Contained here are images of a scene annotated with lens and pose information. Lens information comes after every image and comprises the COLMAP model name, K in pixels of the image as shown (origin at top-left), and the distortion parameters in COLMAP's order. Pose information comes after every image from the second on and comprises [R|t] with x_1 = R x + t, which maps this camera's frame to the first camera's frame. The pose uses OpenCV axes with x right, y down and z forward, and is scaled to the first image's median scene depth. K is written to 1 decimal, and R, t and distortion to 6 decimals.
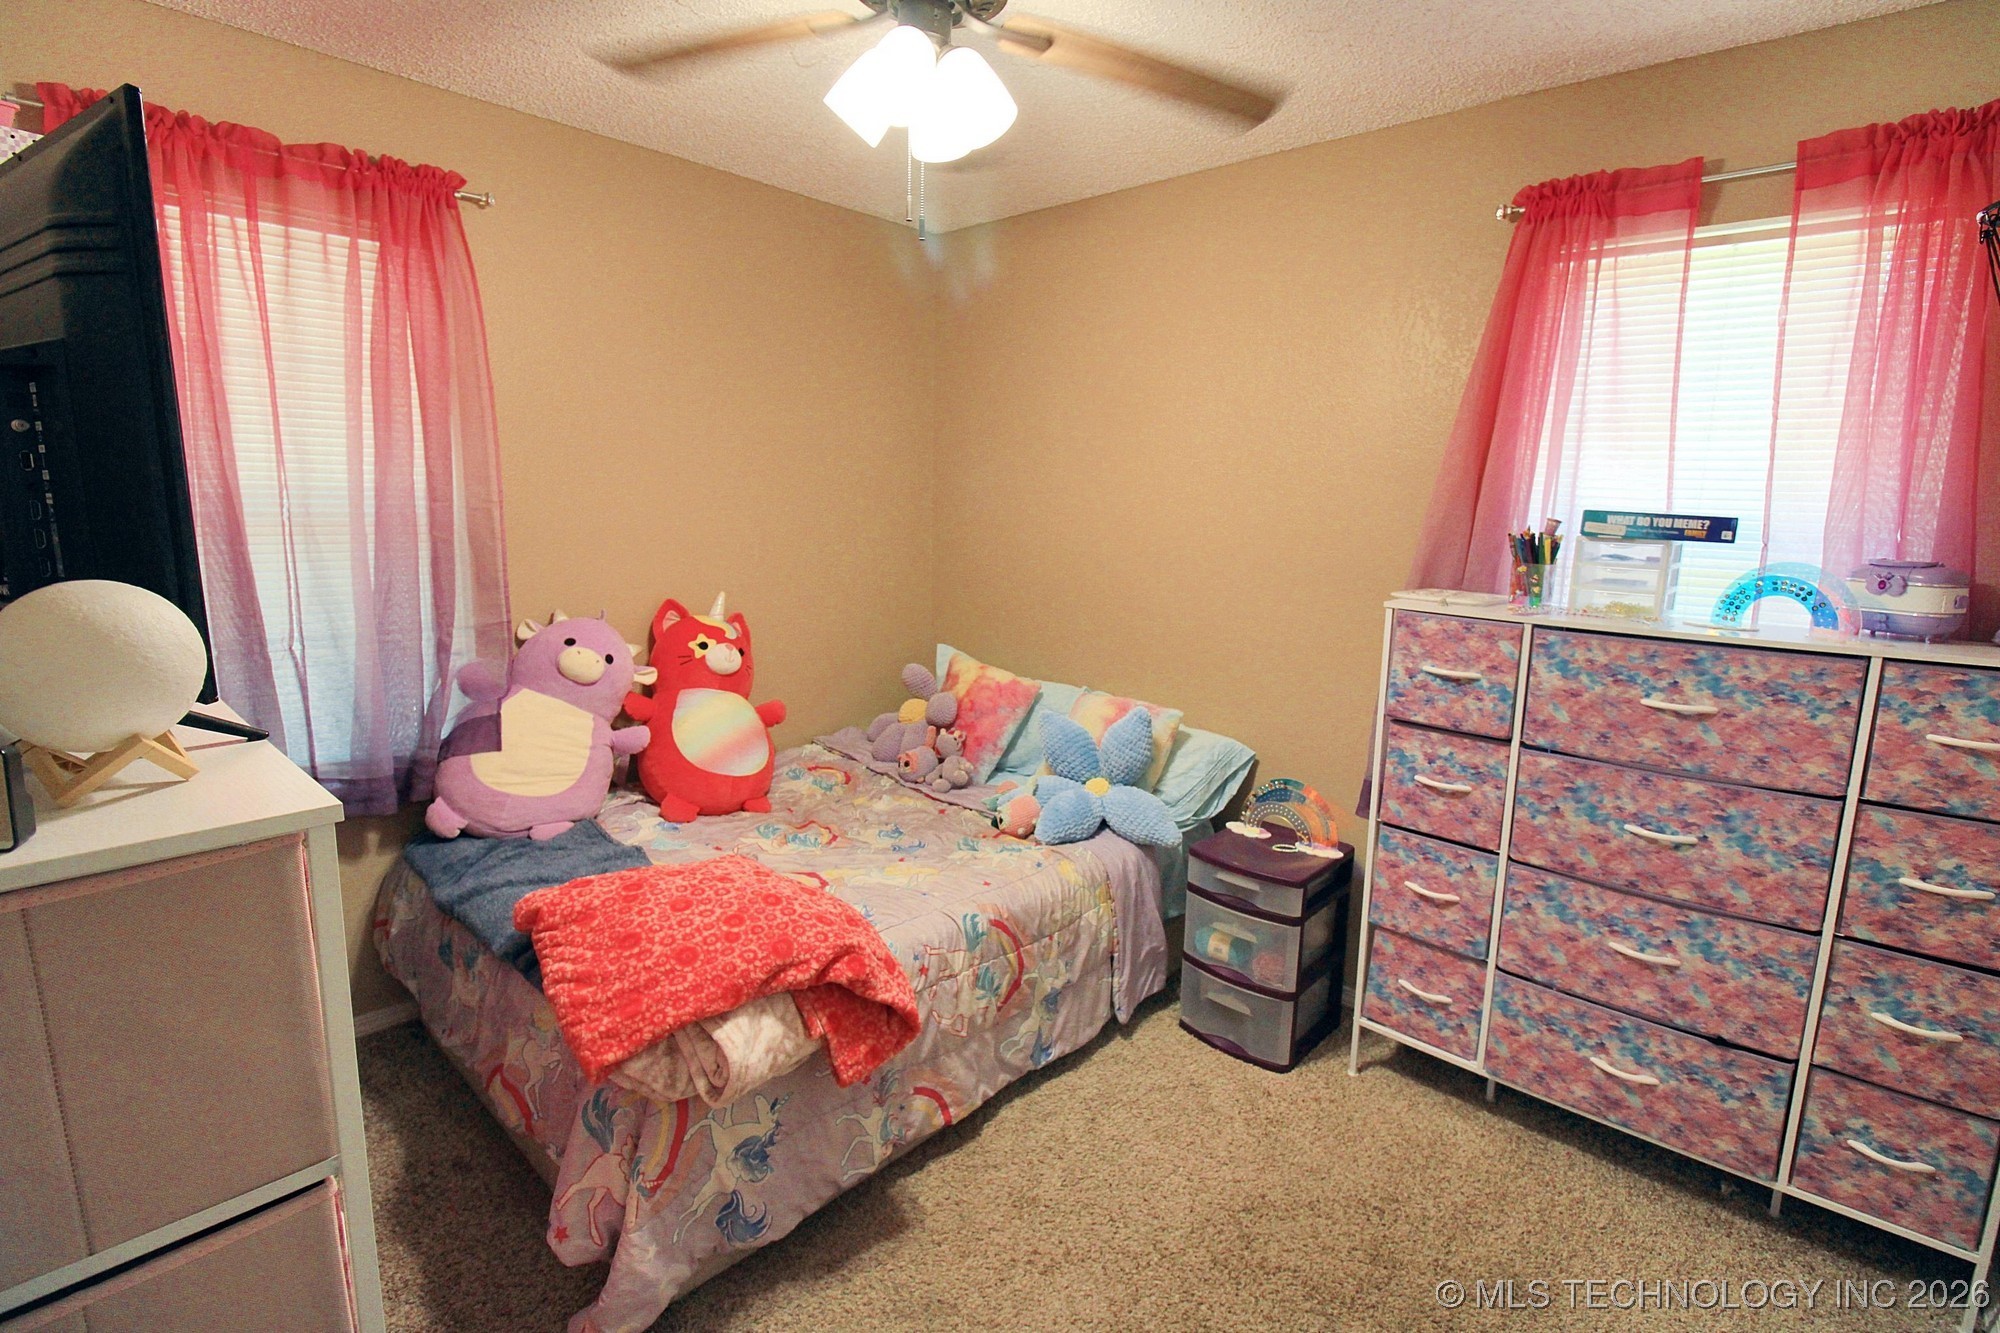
lens RADIAL K [[941.9, 0, 971.2], [0, 941.9, 650.5], [0, 0, 1]] dist [0.001484, -0.013815]
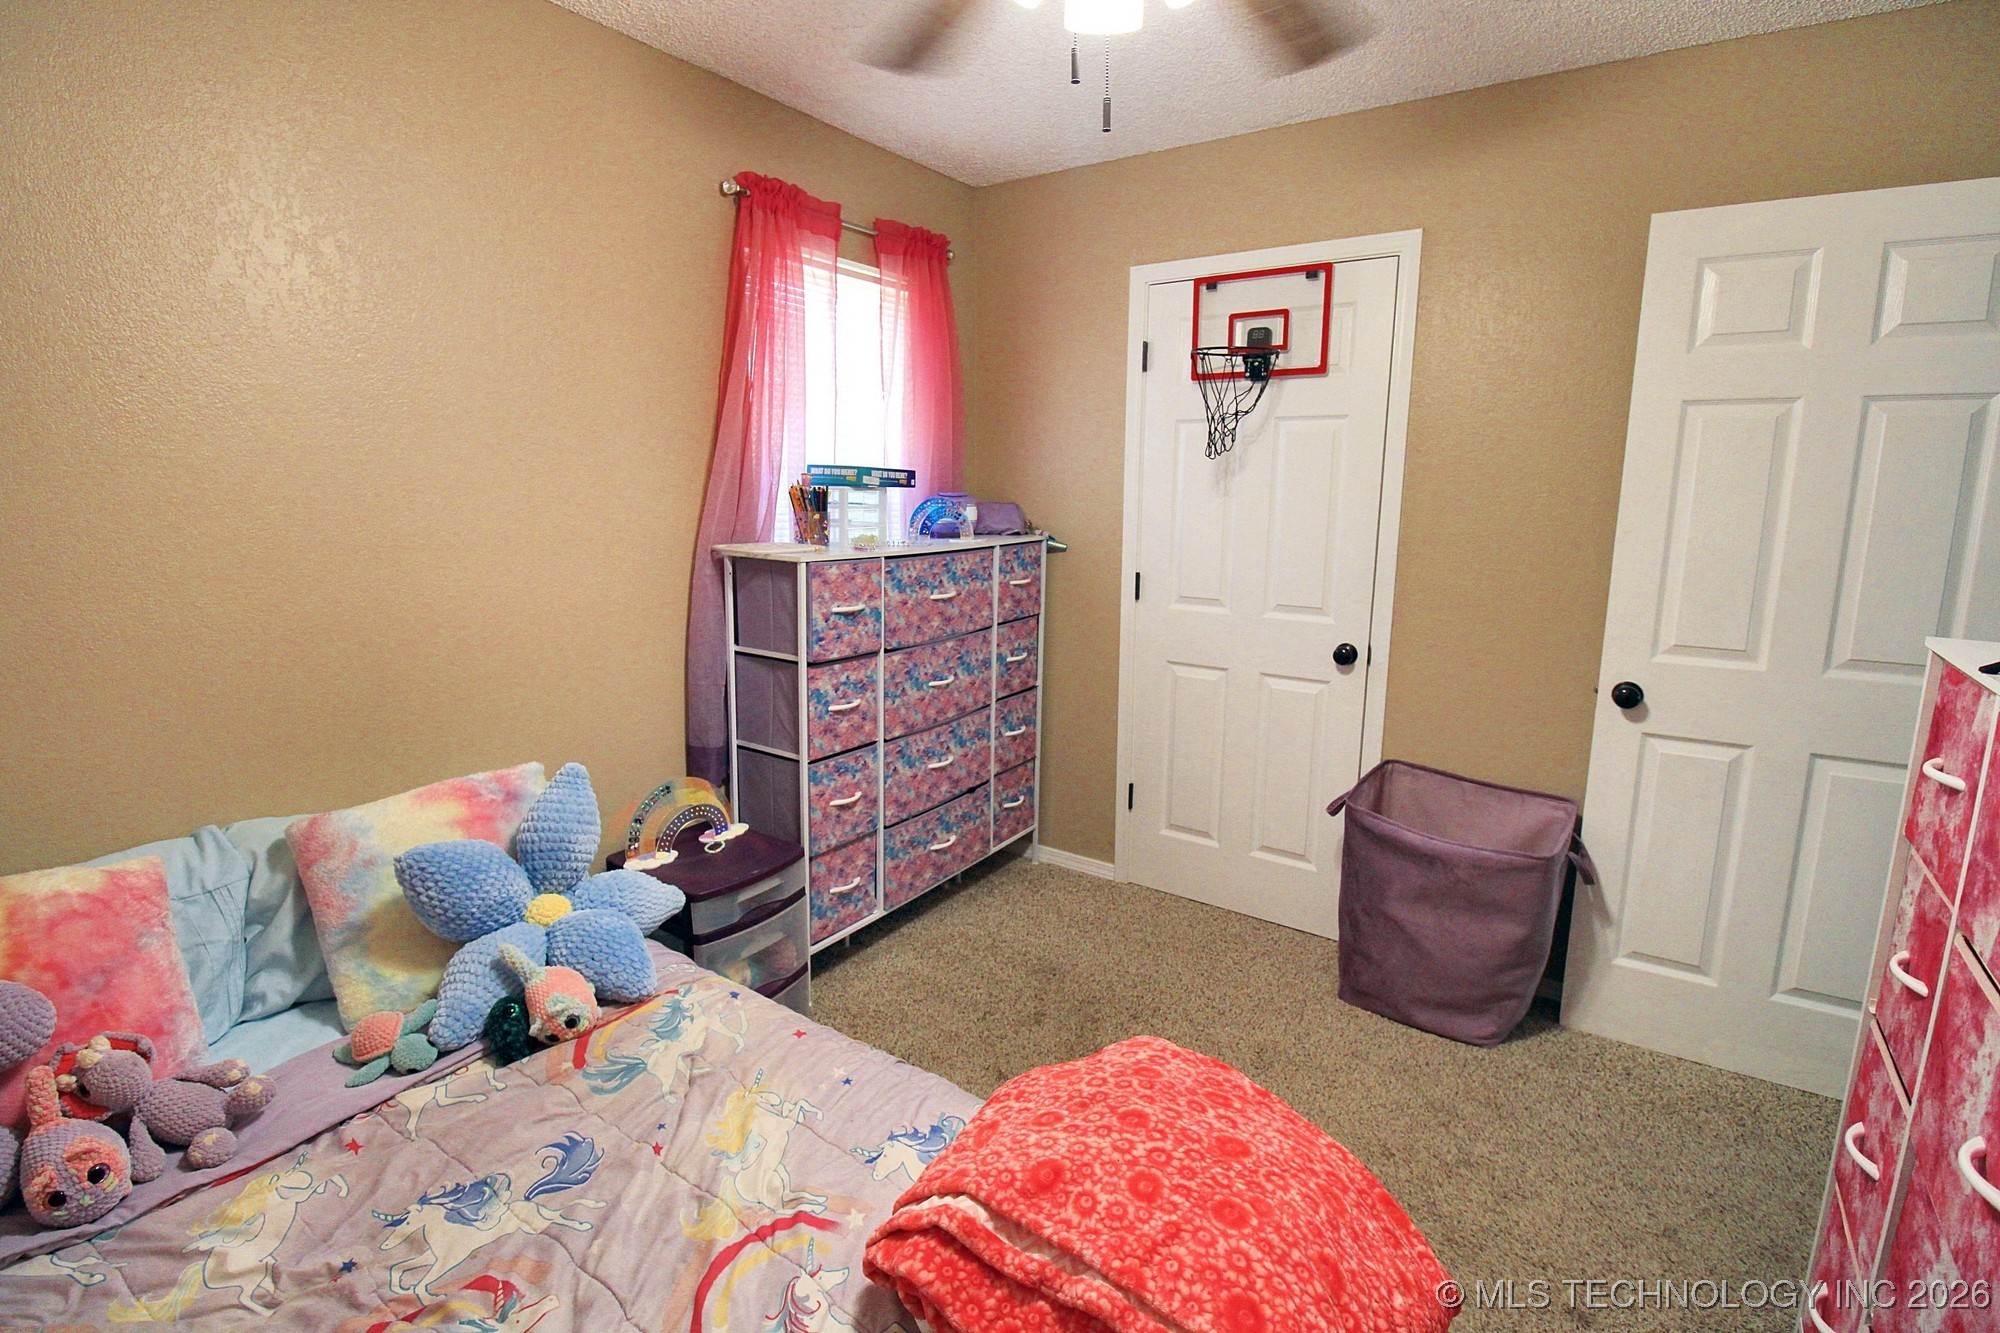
lens RADIAL K [[917.5, 0, 1014.1], [0, 917.5, 636.7], [0, 0, 1]] dist [-0.000611, -0.012752]
pose [[-0.160969, -0.194543, 0.967596, -0.671719], [0.146658, 0.964782, 0.218375, -0.171580], [-0.976002, 0.177057, -0.126768, 1.011319]]
